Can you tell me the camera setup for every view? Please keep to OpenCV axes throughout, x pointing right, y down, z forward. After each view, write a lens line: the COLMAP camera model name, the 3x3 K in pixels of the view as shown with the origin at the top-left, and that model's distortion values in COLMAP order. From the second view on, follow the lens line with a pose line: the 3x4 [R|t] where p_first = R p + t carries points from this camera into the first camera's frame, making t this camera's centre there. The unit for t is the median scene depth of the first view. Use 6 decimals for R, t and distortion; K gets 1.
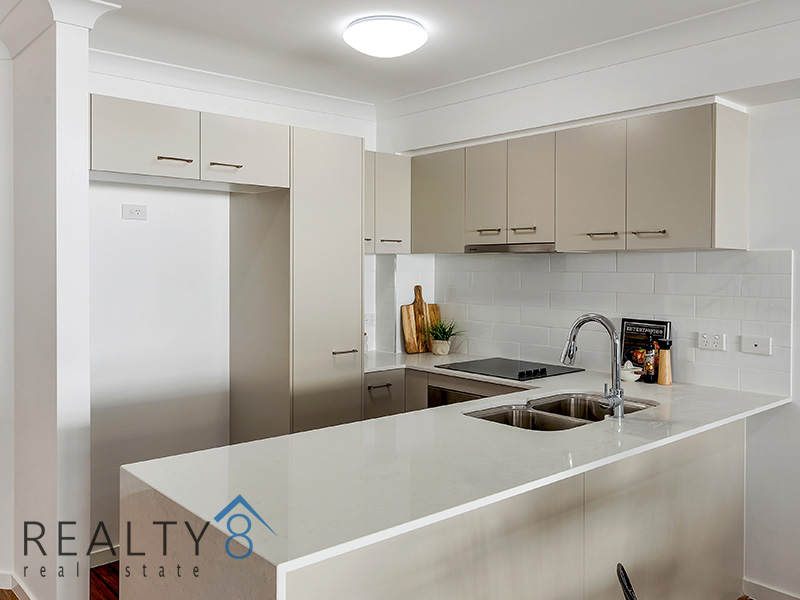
lens RADIAL K [[686.5, 0, 389.1], [0, 686.5, 273.2], [0, 0, 1]] dist [-0.013994, -0.007519]
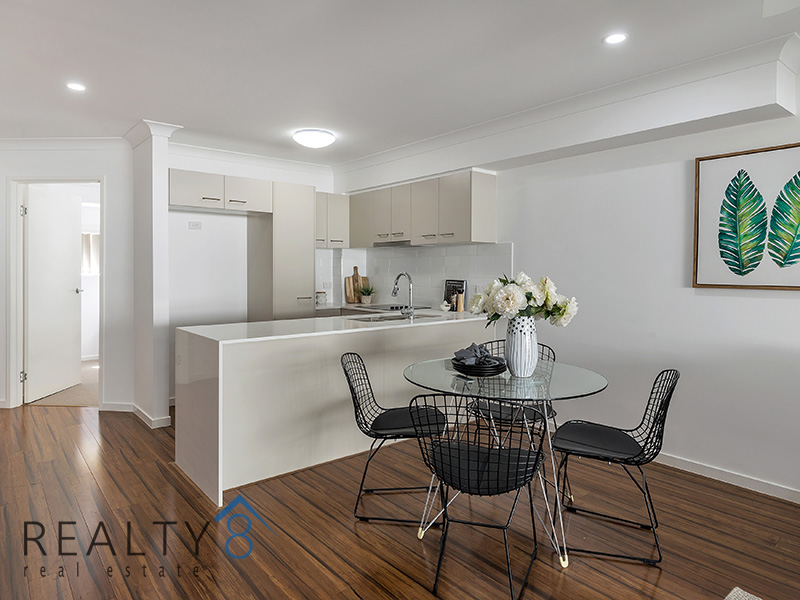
lens RADIAL K [[494.7, 0, 399.9], [0, 494.7, 269.1], [0, 0, 1]] dist [-0.004614, 0.000913]
pose [[0.999964, -0.001708, -0.008307, 0.197285], [0.001635, 0.999960, -0.008759, 0.043110], [0.008321, 0.008745, 0.999927, -0.351525]]
